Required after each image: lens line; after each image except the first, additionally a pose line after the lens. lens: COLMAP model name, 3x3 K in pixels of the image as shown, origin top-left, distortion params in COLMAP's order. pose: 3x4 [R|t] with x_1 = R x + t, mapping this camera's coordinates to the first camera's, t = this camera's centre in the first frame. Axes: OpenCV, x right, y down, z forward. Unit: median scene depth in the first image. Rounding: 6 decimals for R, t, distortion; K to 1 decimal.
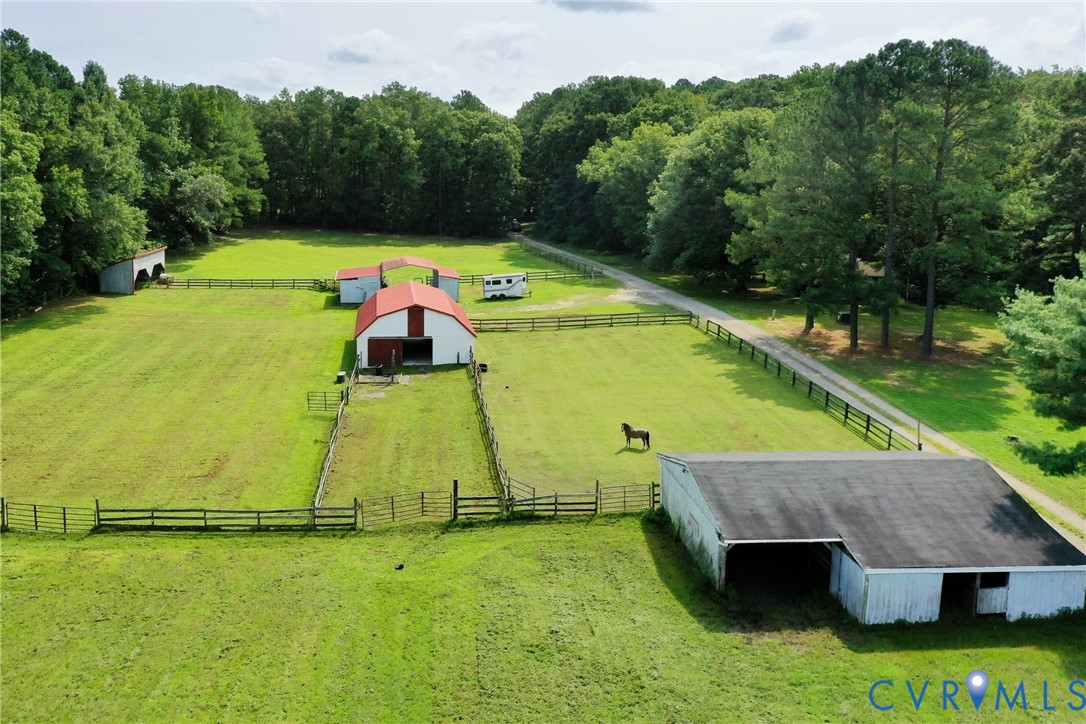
lens RADIAL K [[855.9, 0, 527.1], [0, 855.9, 361.0], [0, 0, 1]] dist [0.001046, 0.014912]
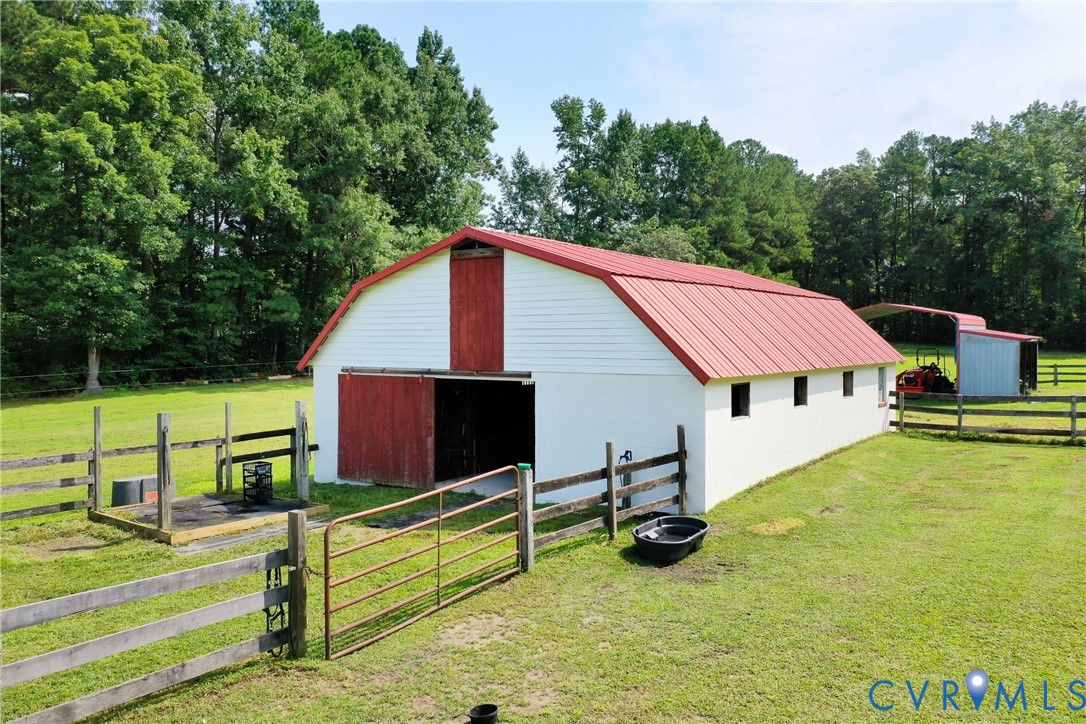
lens RADIAL K [[855.9, 0, 527.1], [0, 855.9, 361.0], [0, 0, 1]] dist [0.001046, 0.014912]
pose [[0.708893, -0.001125, -0.705315, 0.035829], [-0.145592, 0.978229, -0.147890, 0.001088], [0.690126, 0.207527, 0.693296, 0.637904]]
